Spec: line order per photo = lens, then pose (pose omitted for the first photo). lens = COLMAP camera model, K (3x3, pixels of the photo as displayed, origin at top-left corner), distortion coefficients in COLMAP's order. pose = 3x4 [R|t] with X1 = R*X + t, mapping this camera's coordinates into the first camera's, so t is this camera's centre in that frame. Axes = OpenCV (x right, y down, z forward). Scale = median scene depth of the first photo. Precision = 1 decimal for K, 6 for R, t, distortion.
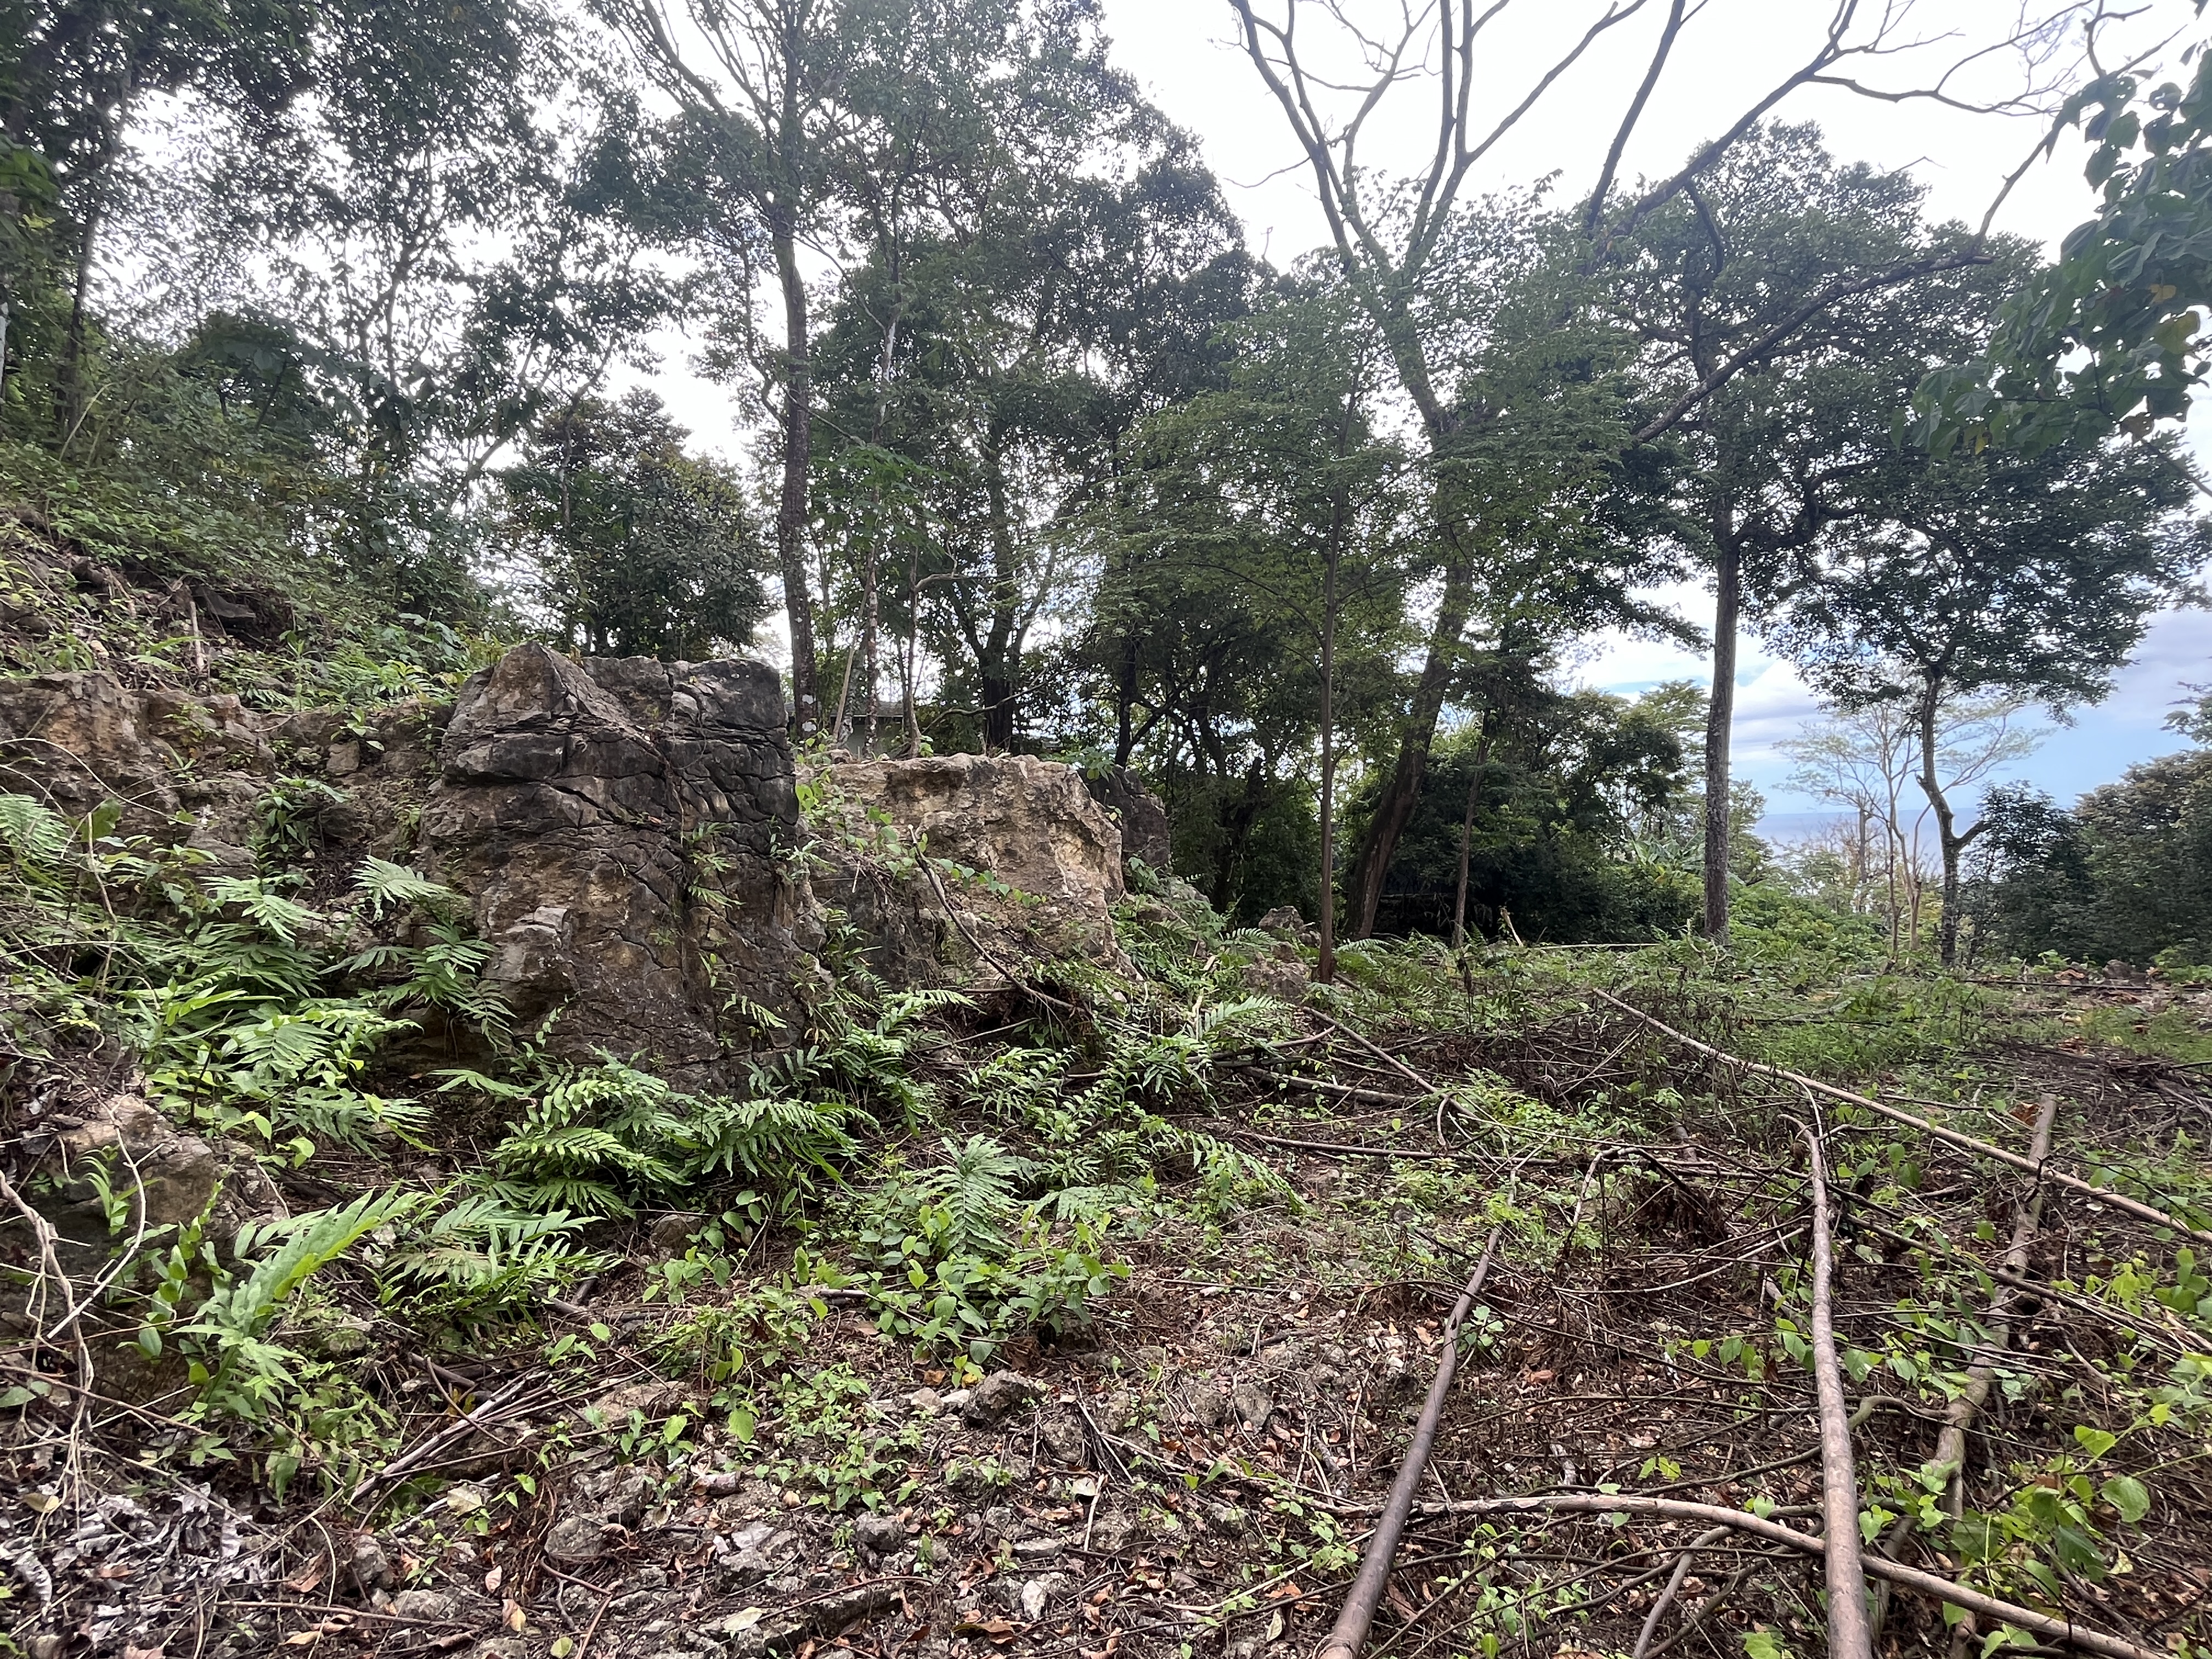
lens RADIAL K [[1099.9, 0, 1102.3], [0, 1099.9, 830.7], [0, 0, 1]] dist [-0.003785, 0.000473]
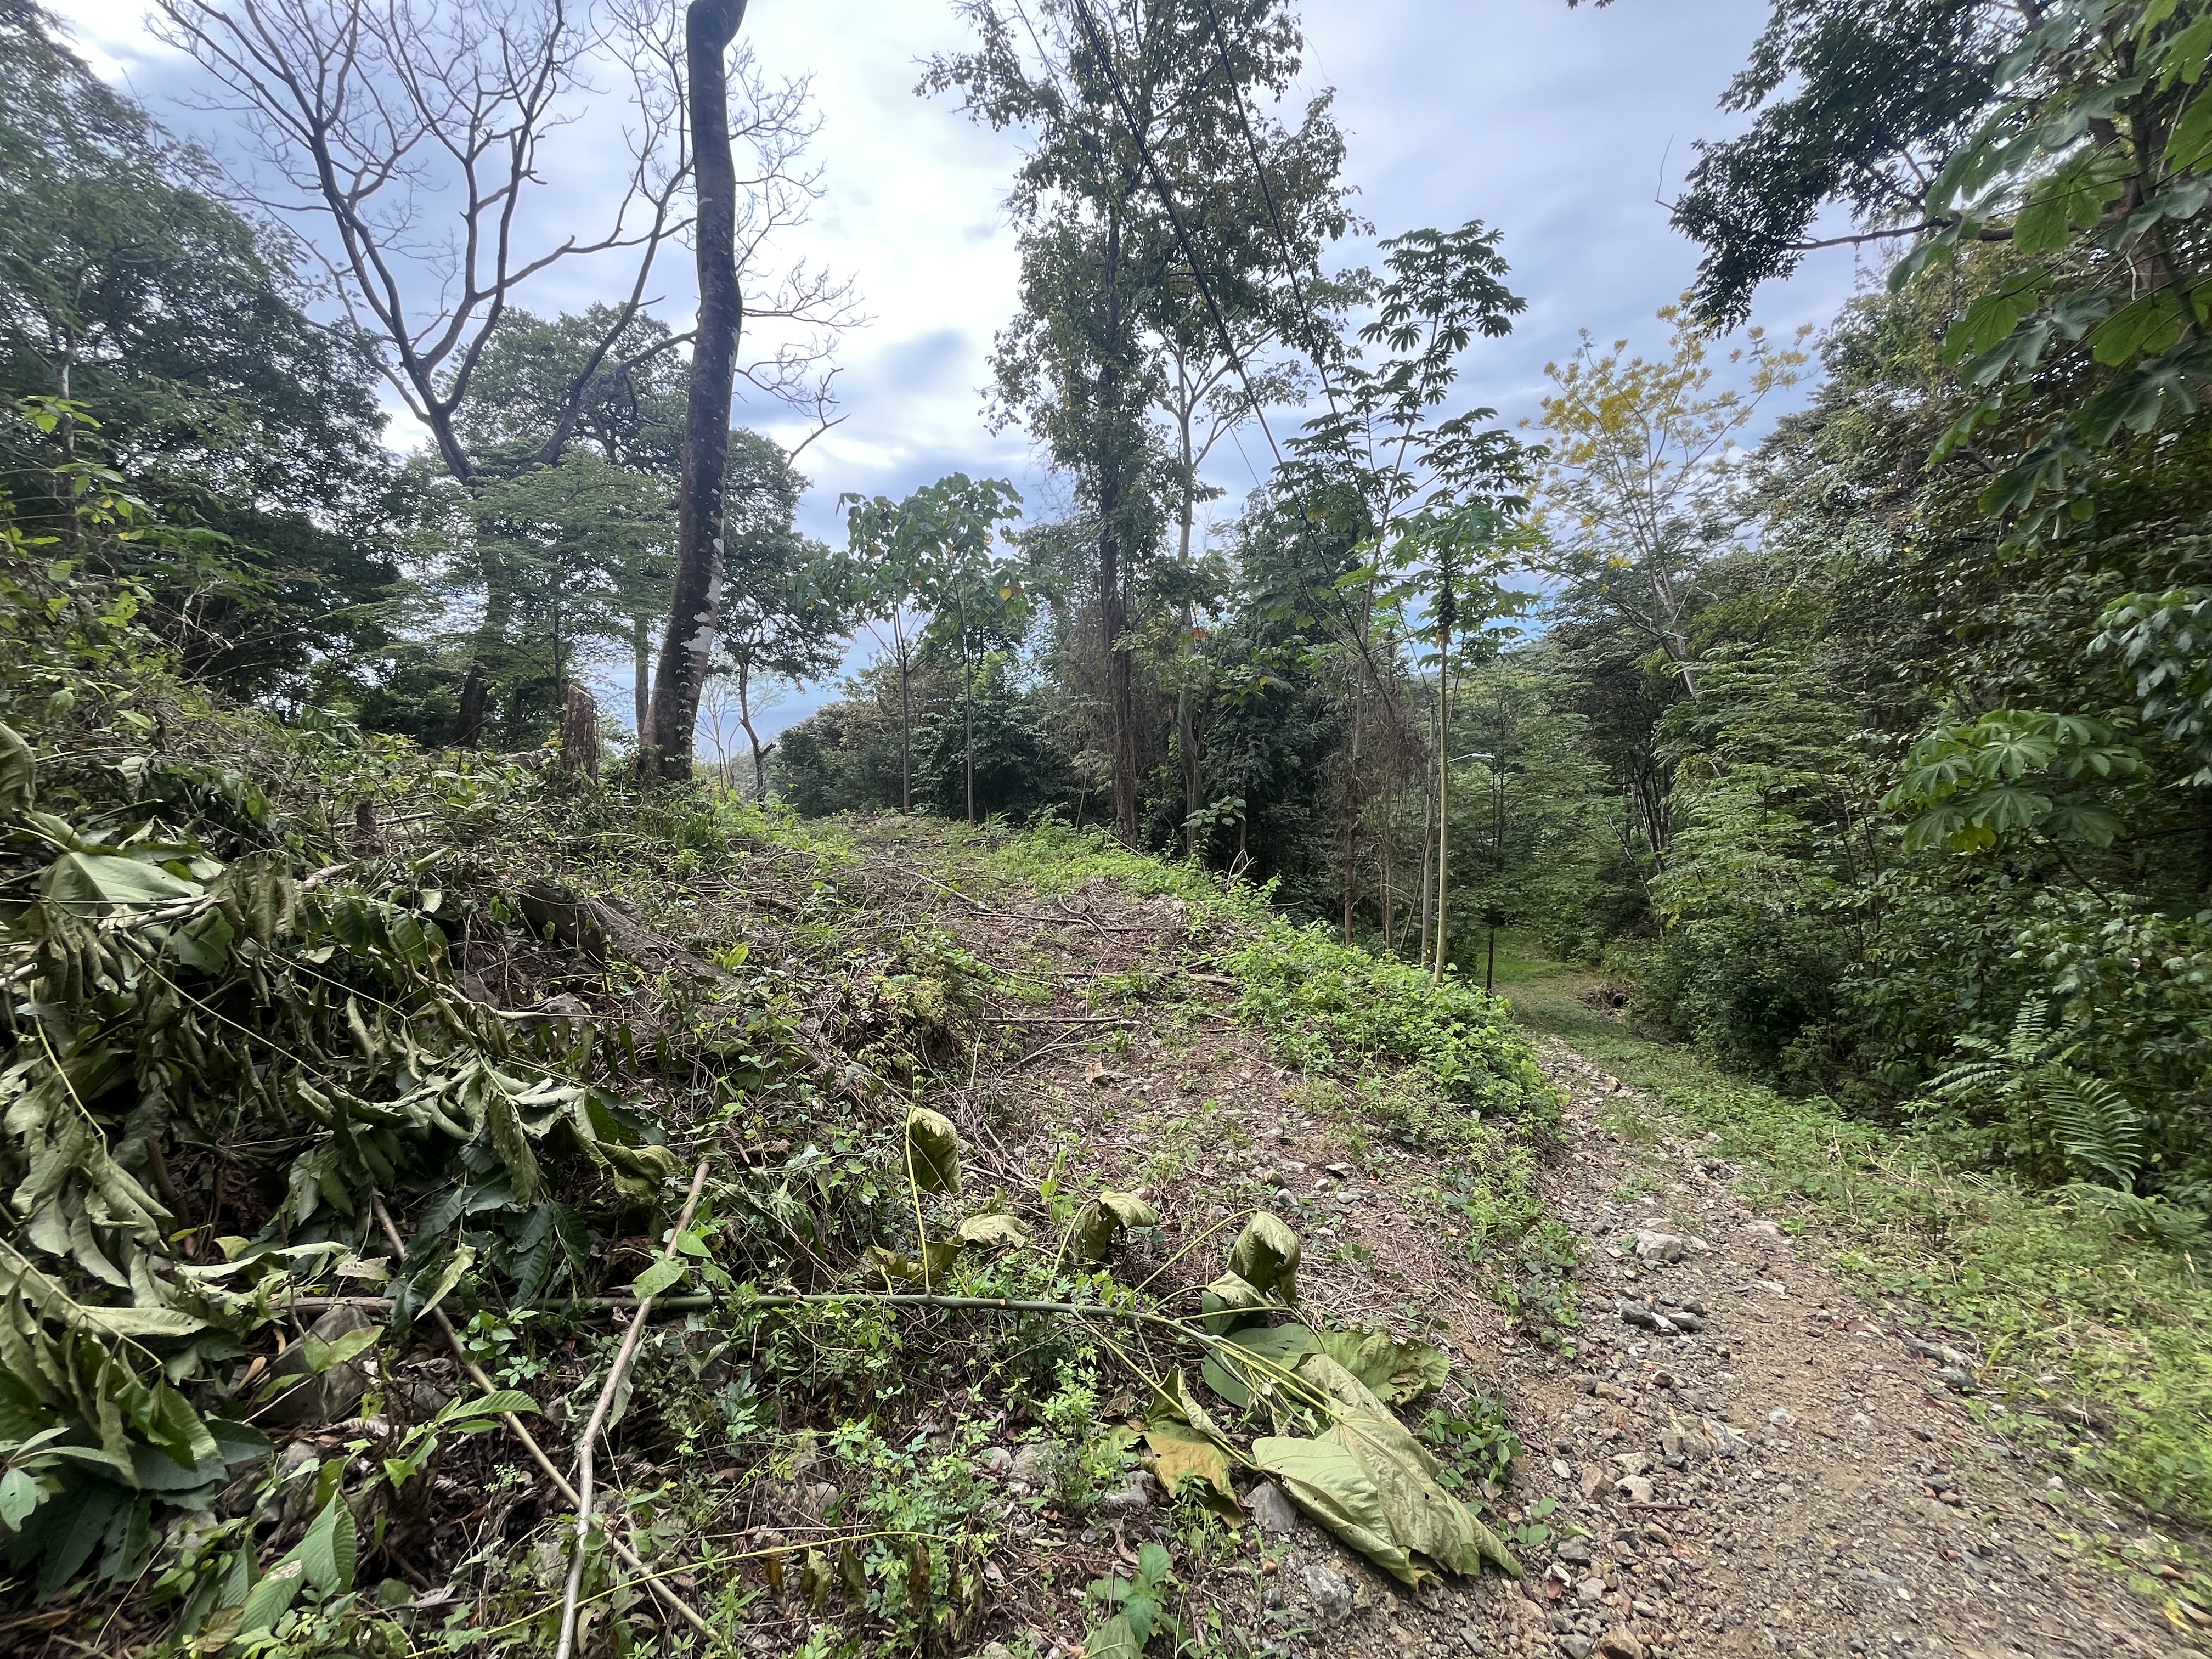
lens RADIAL K [[893.3, 0, 1105.0], [0, 893.3, 828.5], [0, 0, 1]] dist [-0.002733, 0.000518]
pose [[0.458329, -0.119251, 0.880746, -0.418874], [0.021803, 0.992168, 0.122992, -0.052981], [-0.888515, -0.037168, 0.457339, -0.300825]]
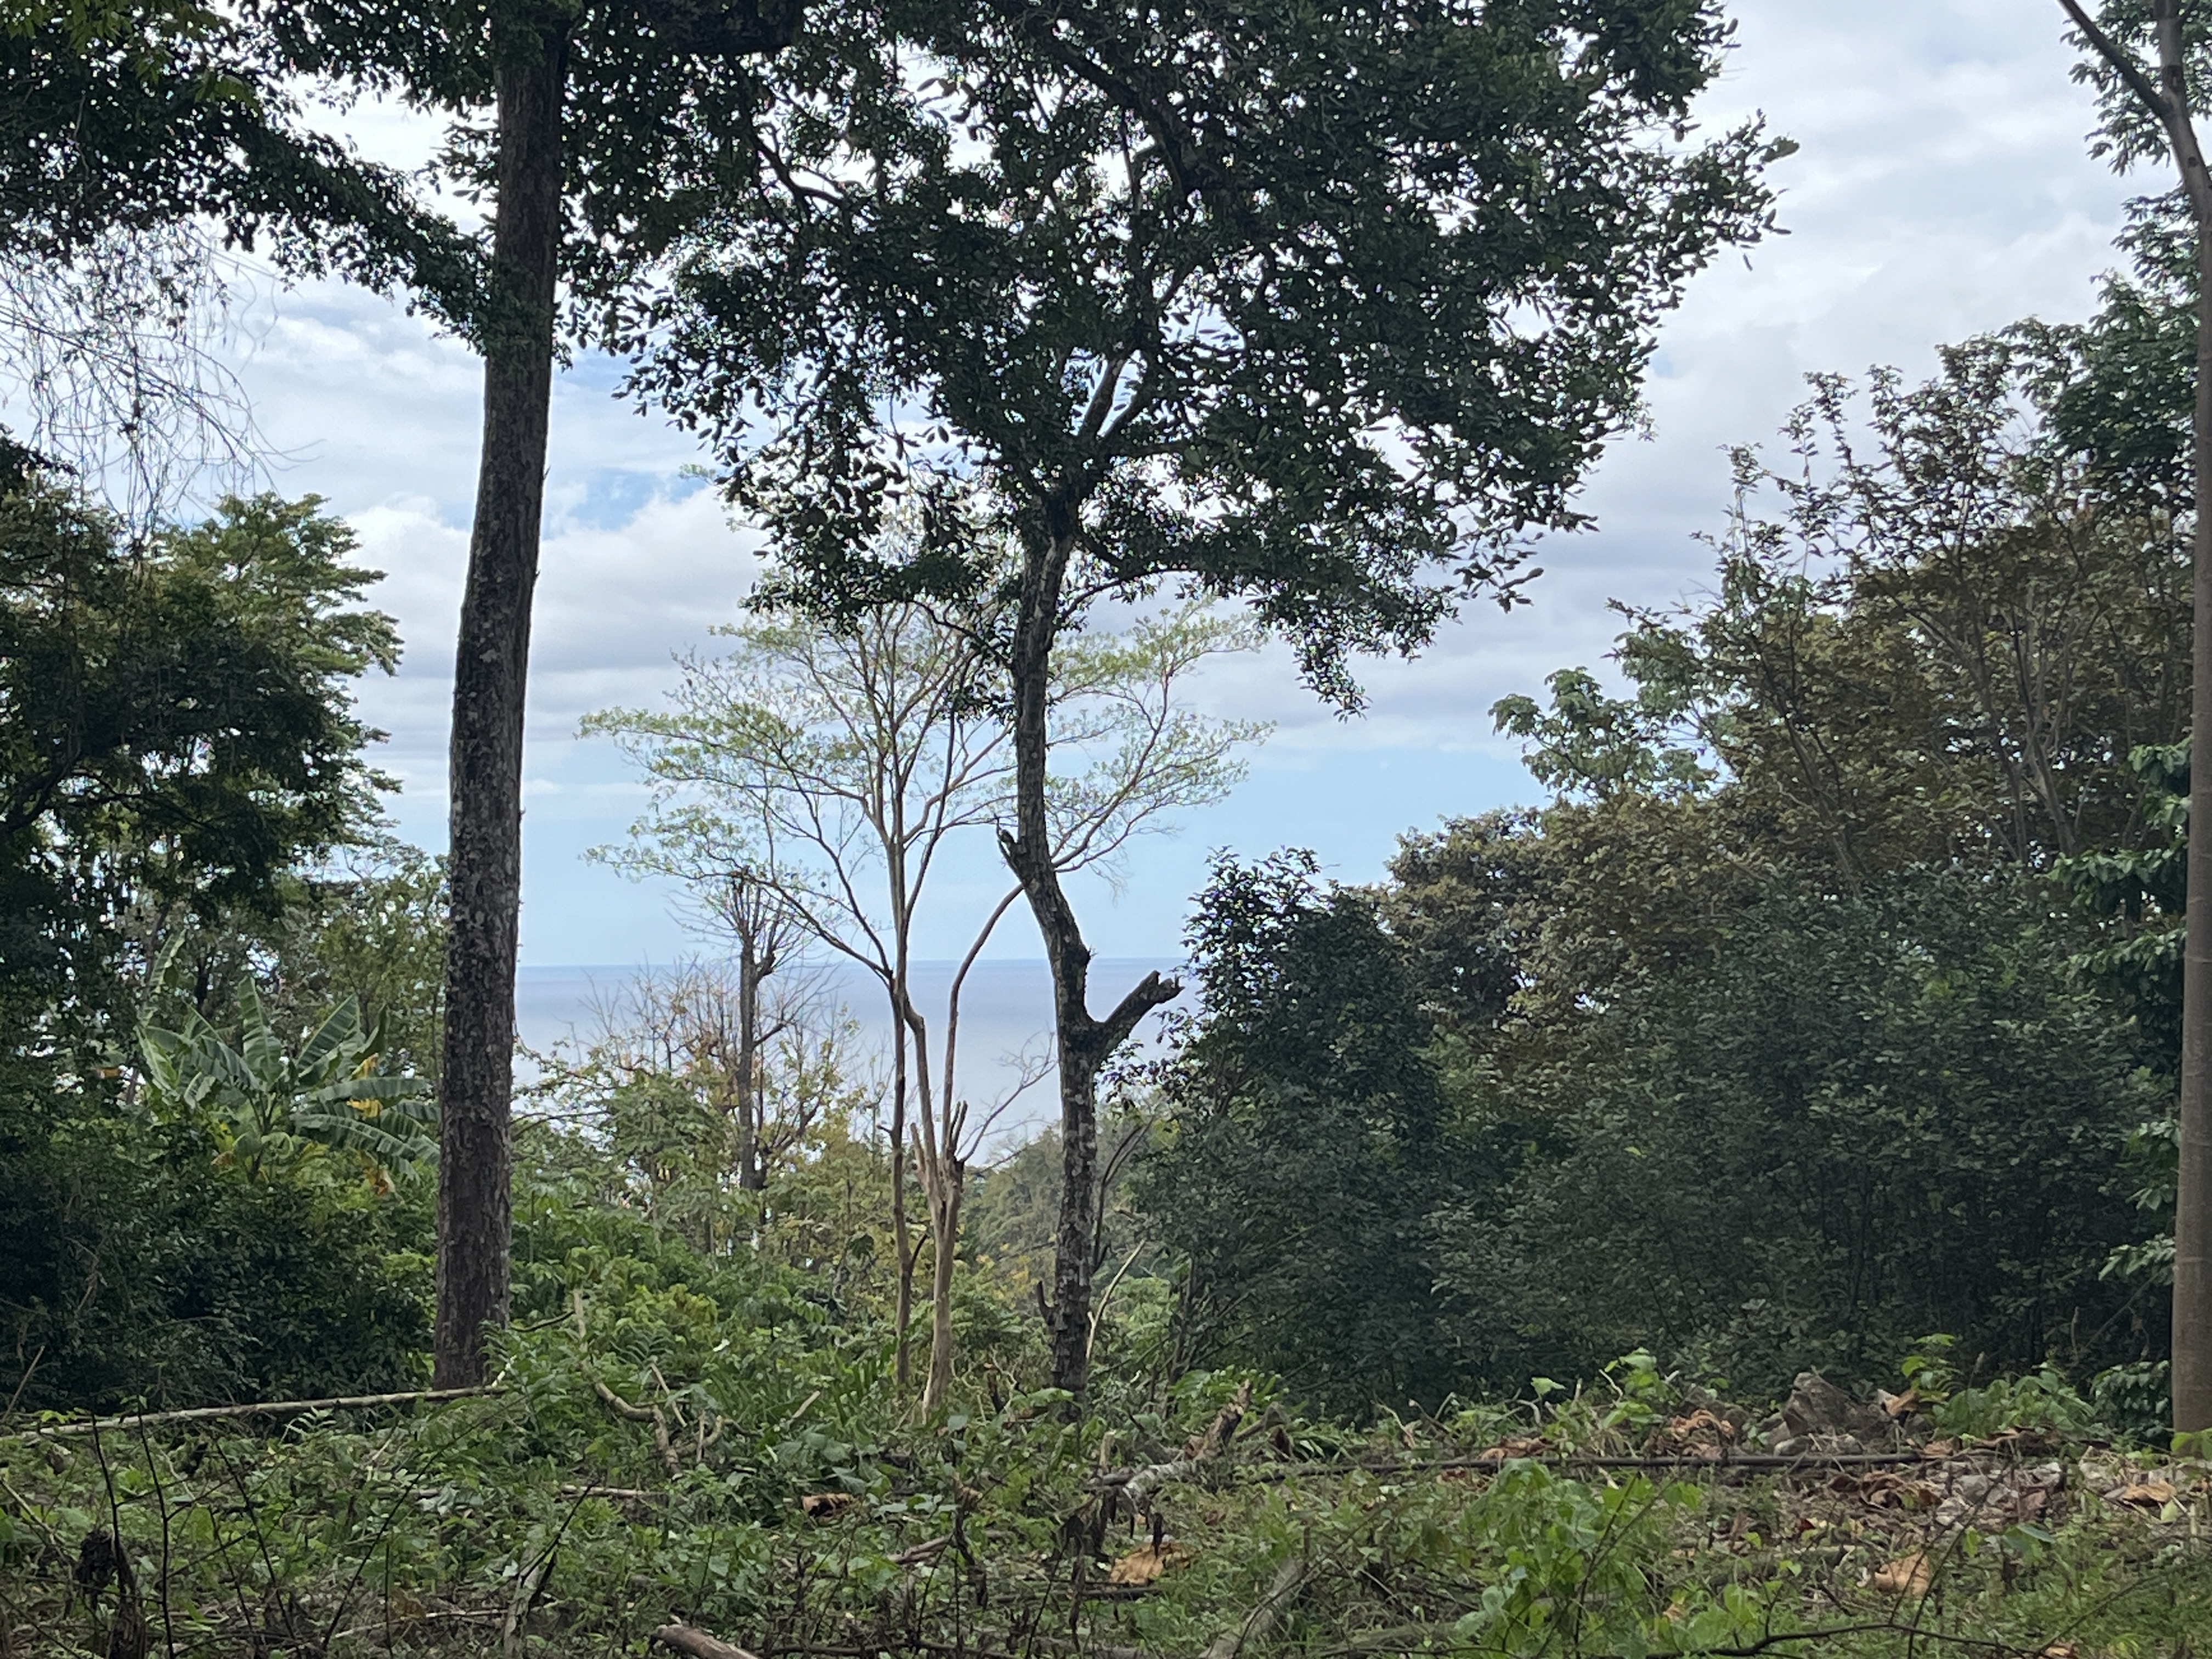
lens RADIAL K [[3883.7, 0, 1120.0], [0, 3883.7, 851.8], [0, 0, 1]] dist [0.092104, 0.000000]
pose [[0.750371, 0.041876, 0.659689, 0.005257], [-0.015826, 0.998843, -0.045404, 0.011182], [-0.660827, 0.023629, 0.750166, 0.147793]]
